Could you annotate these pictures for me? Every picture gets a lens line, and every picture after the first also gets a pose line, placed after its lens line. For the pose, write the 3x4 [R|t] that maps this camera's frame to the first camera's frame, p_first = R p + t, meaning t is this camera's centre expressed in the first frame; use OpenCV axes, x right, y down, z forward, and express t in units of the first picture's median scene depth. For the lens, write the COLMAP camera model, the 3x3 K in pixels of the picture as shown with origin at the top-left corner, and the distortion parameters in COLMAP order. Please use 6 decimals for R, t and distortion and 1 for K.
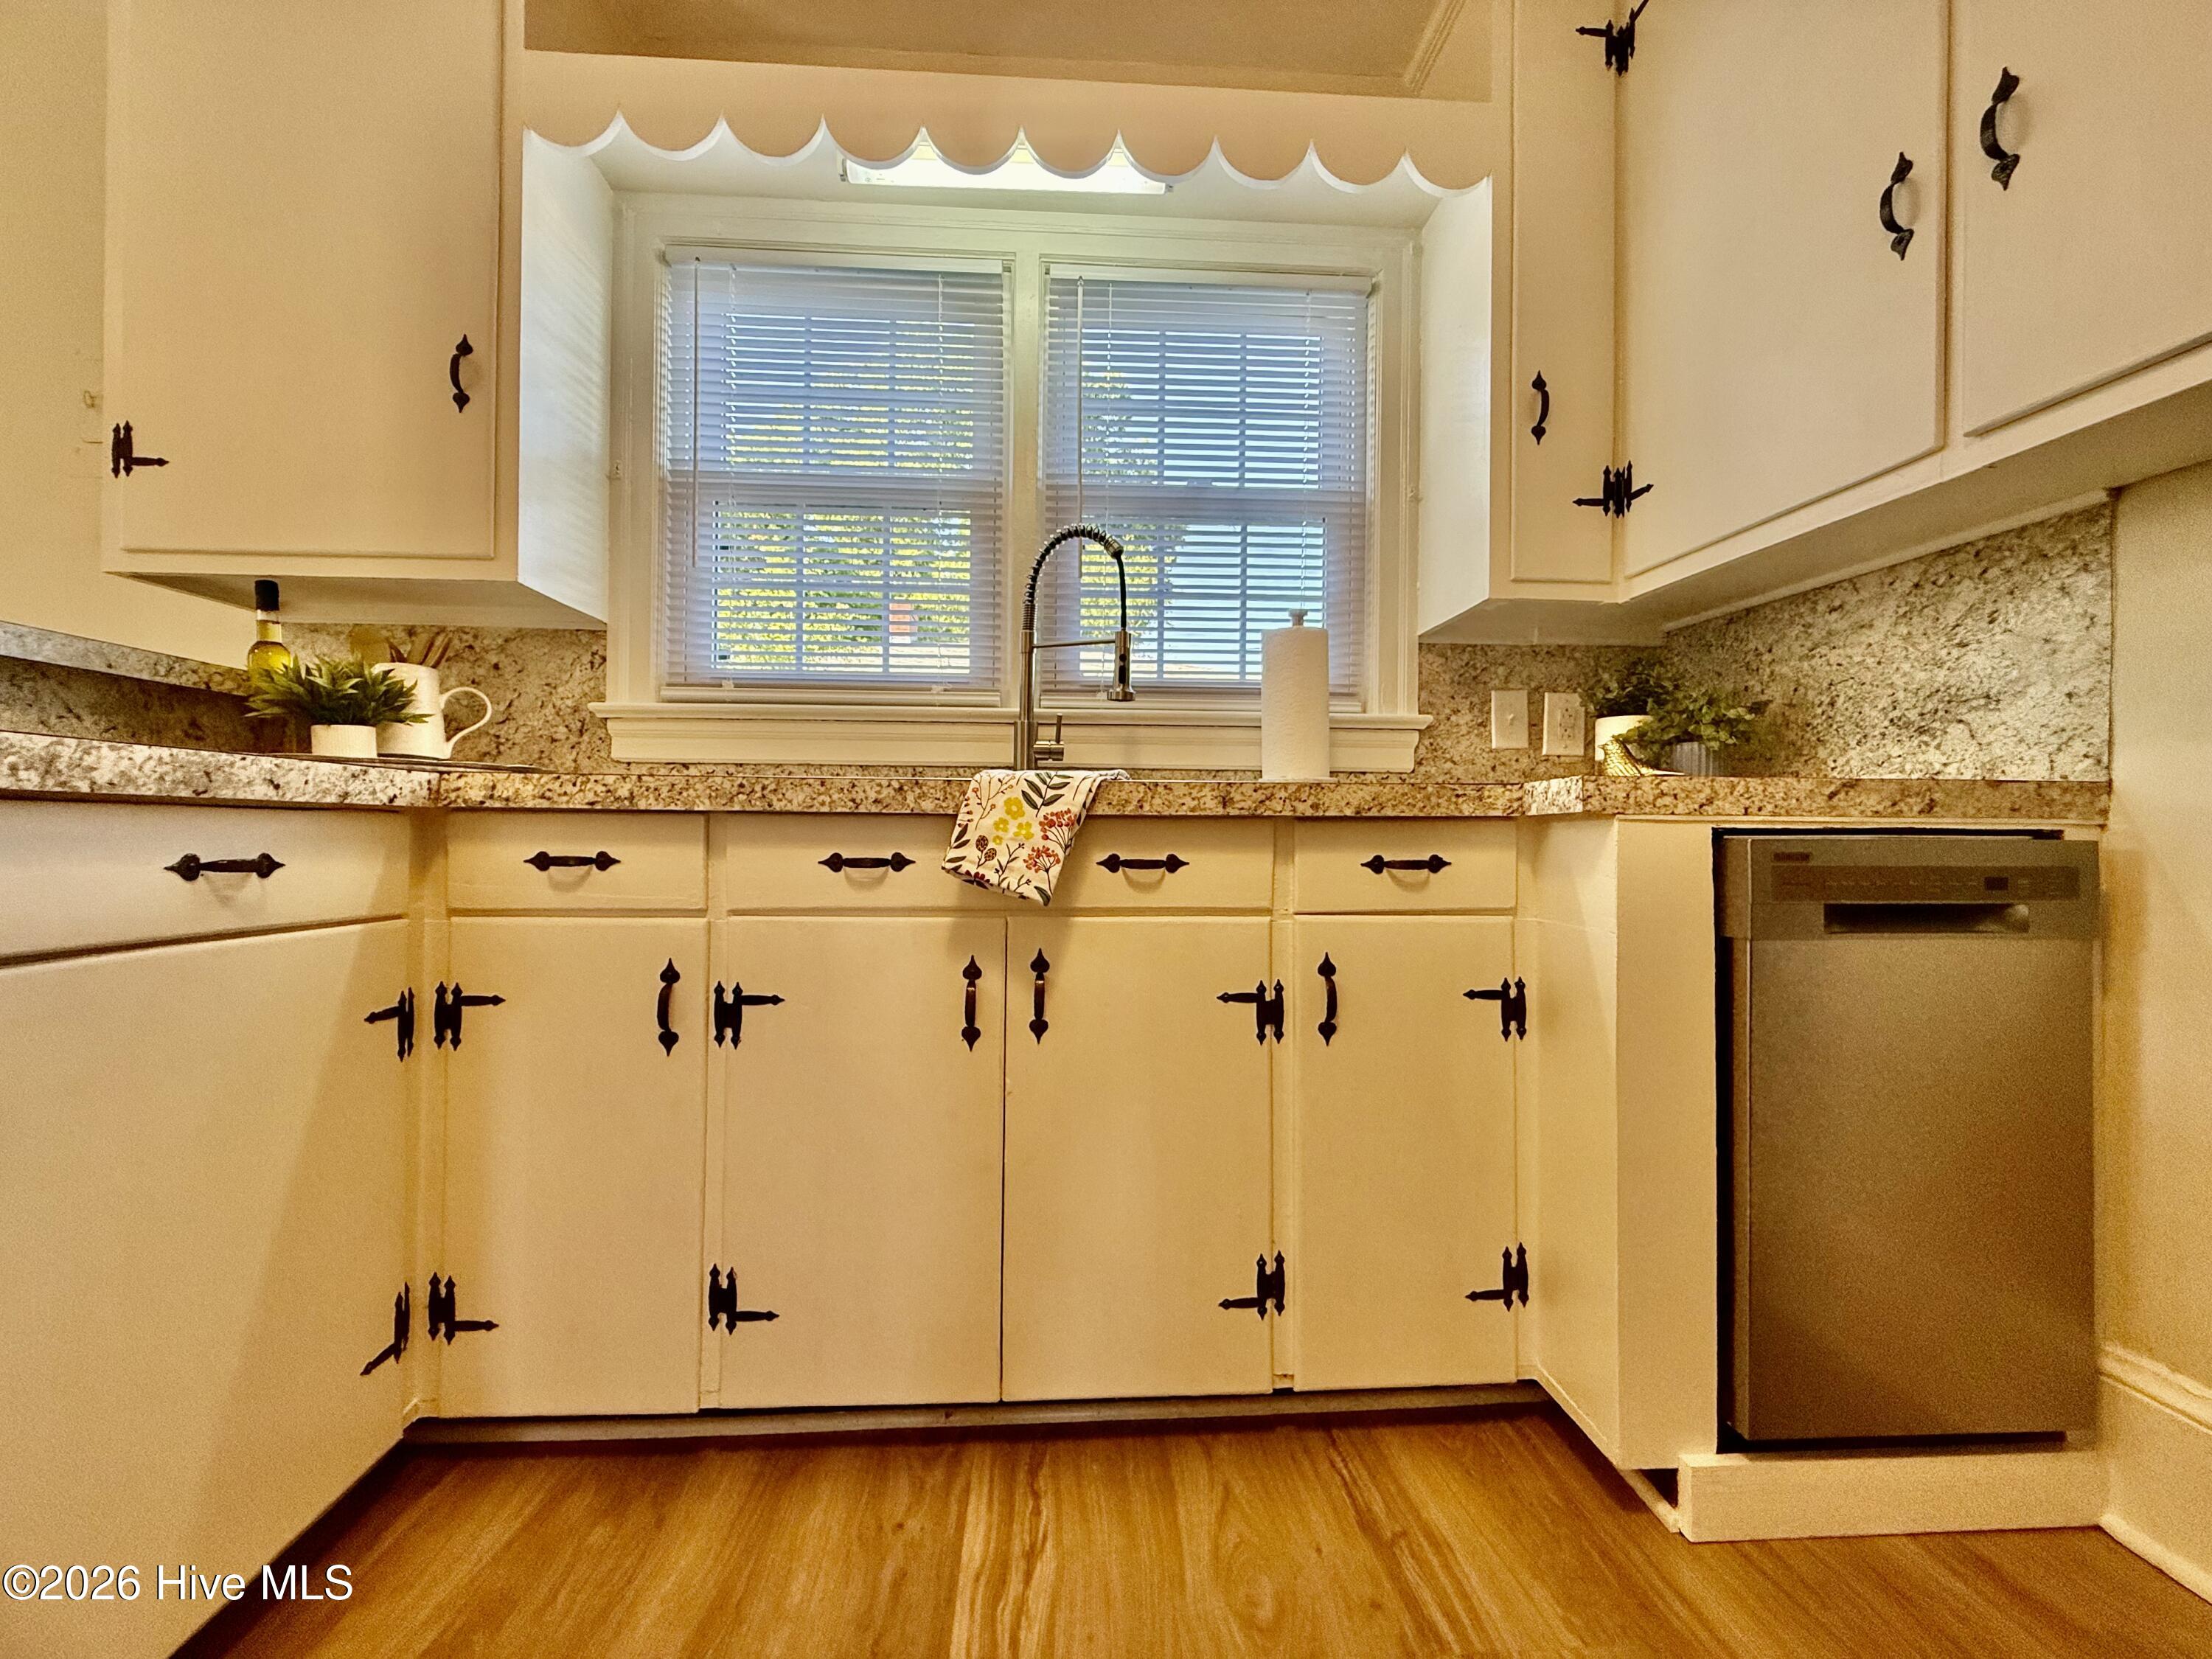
lens RADIAL K [[879.6, 0, 1109.9], [0, 879.6, 830.0], [0, 0, 1]] dist [-0.000236, 0.000442]
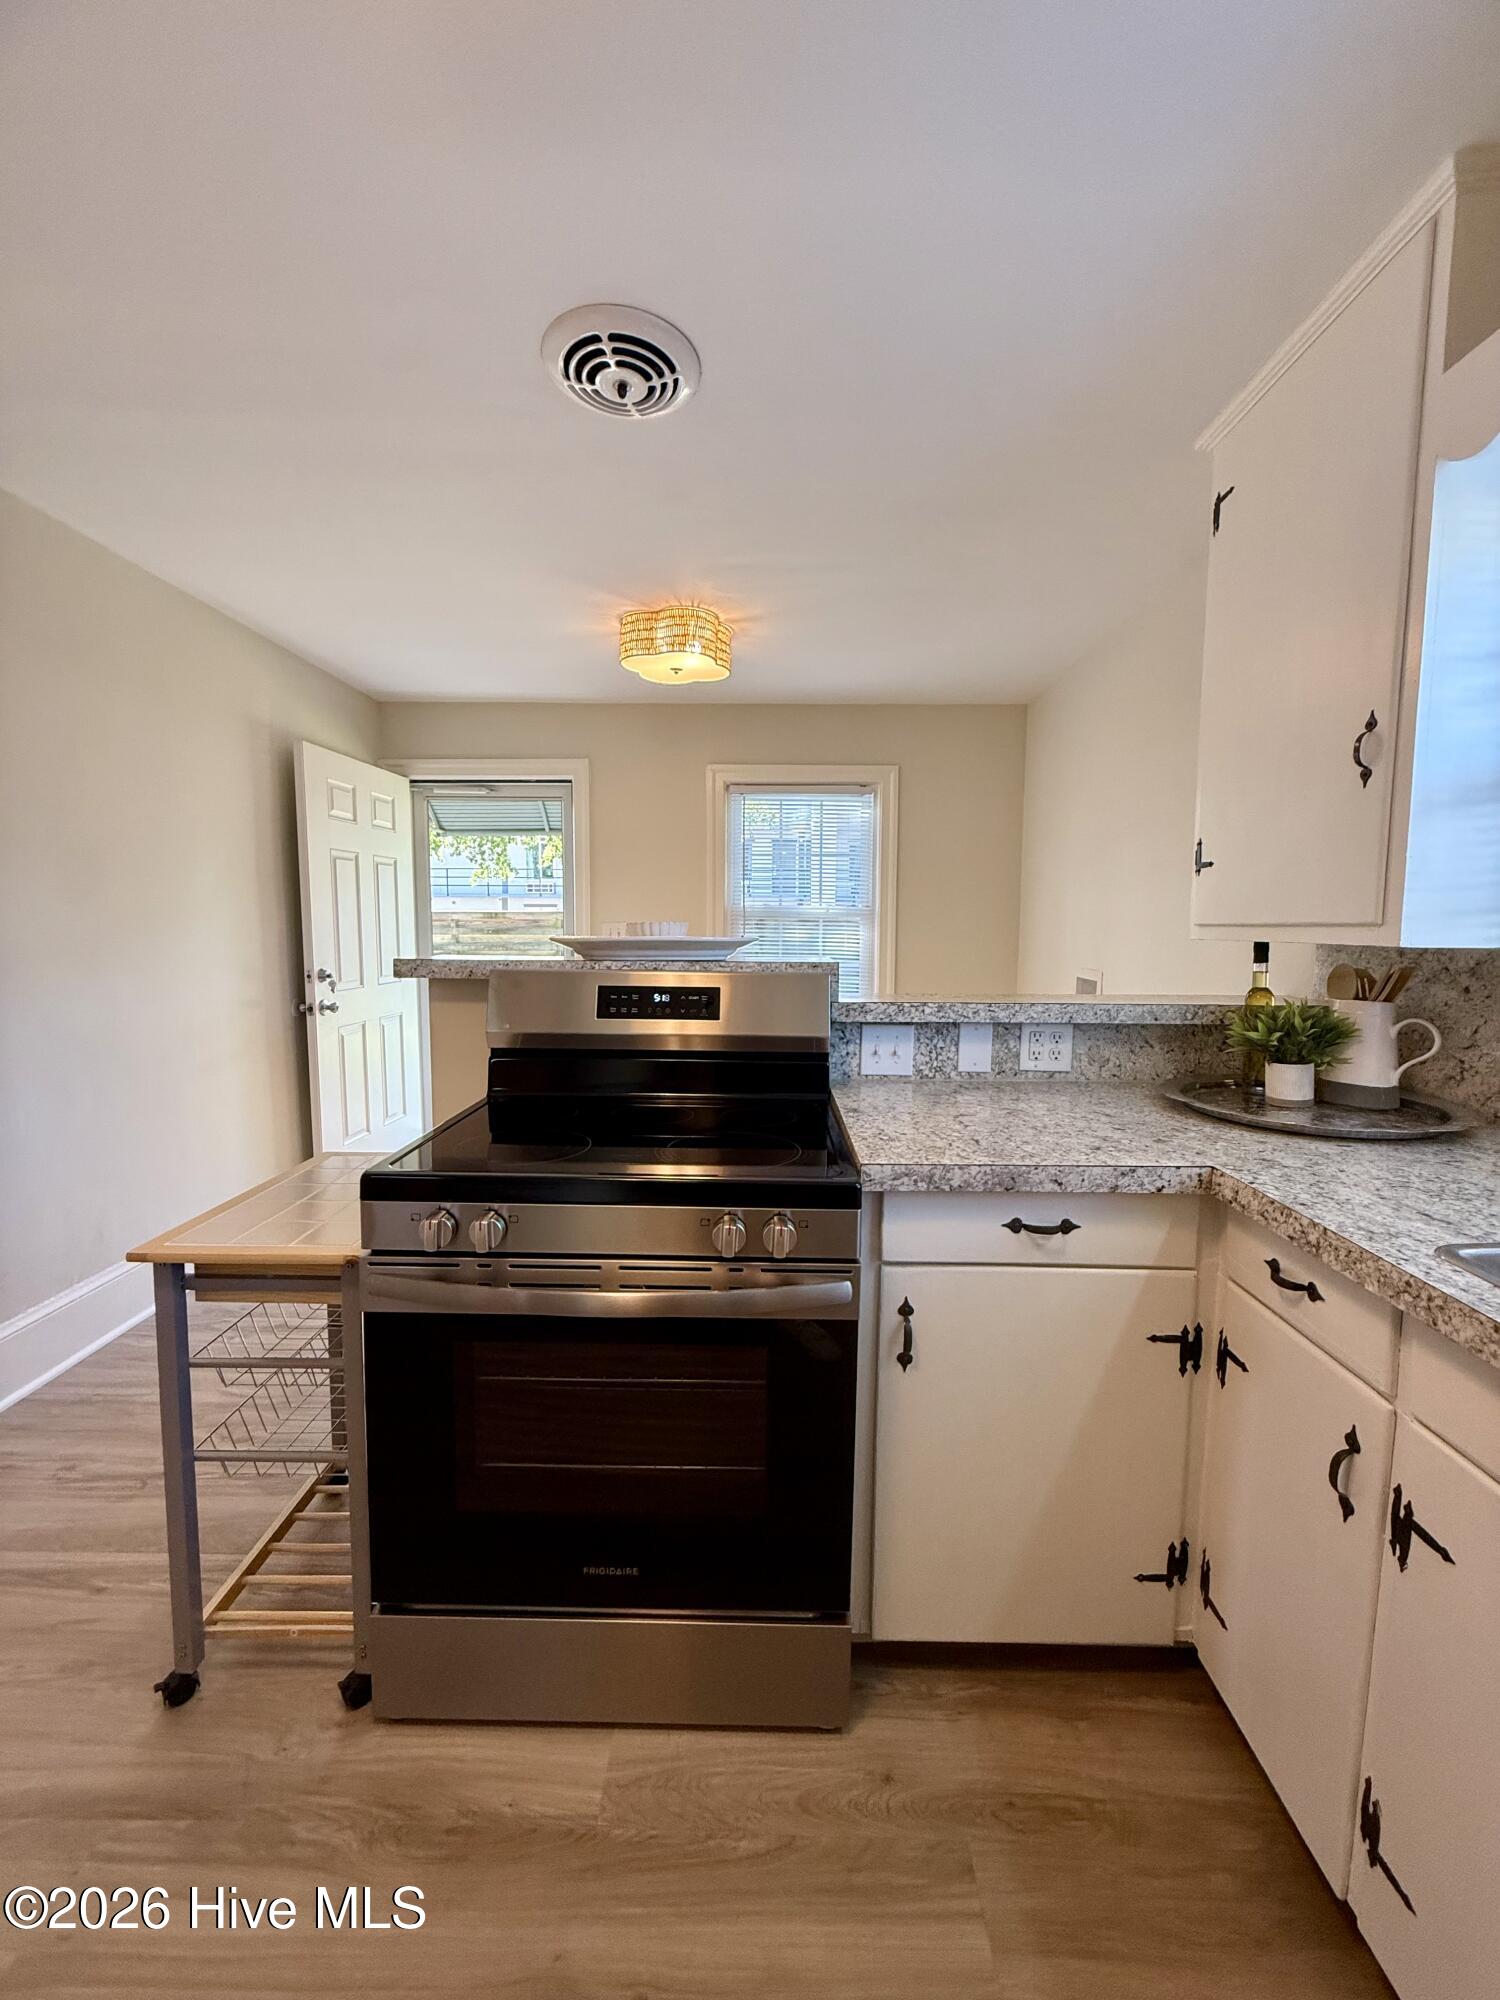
lens RADIAL K [[795.3, 0, 743.4], [0, 795.3, 994.4], [0, 0, 1]] dist [-0.000236, 0.000442]
pose [[-0.083984, 0.081842, -0.993100, 0.334225], [-0.001404, 0.996611, 0.082250, -0.356454], [0.996466, 0.008302, -0.083584, 0.399500]]
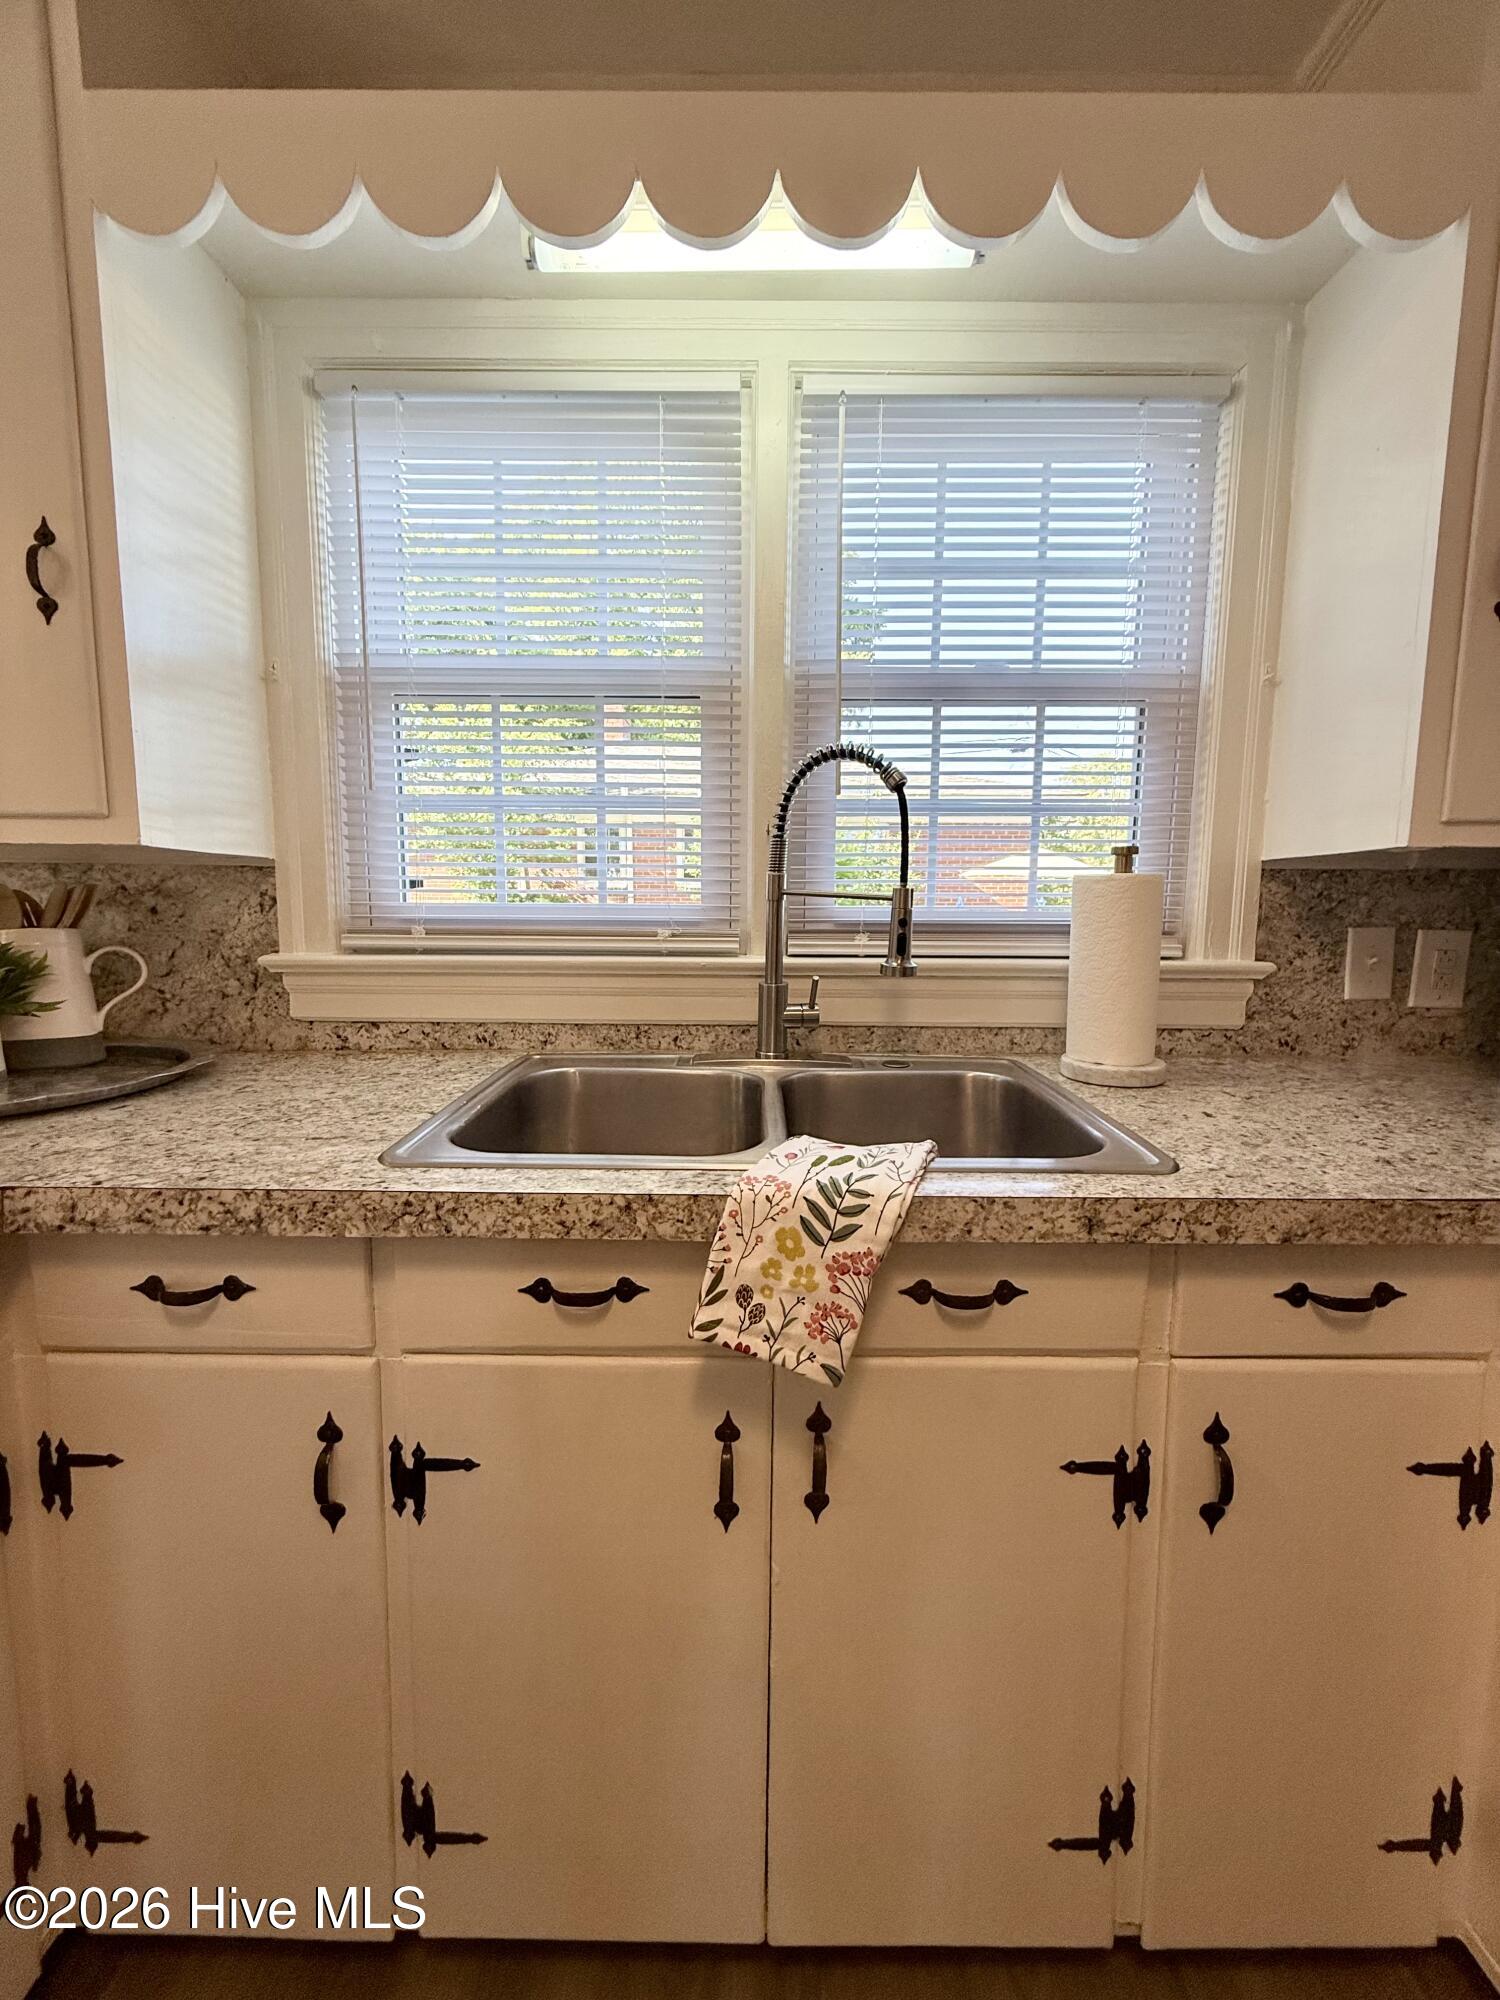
lens RADIAL K [[795.3, 0, 756.6], [0, 795.3, 996.0], [0, 0, 1]] dist [-0.000236, 0.000442]
pose [[0.998108, 0.006788, -0.061112, -0.090285], [0.000023, 0.993846, 0.110773, -0.267658], [0.061488, -0.110565, 0.991965, 0.366148]]
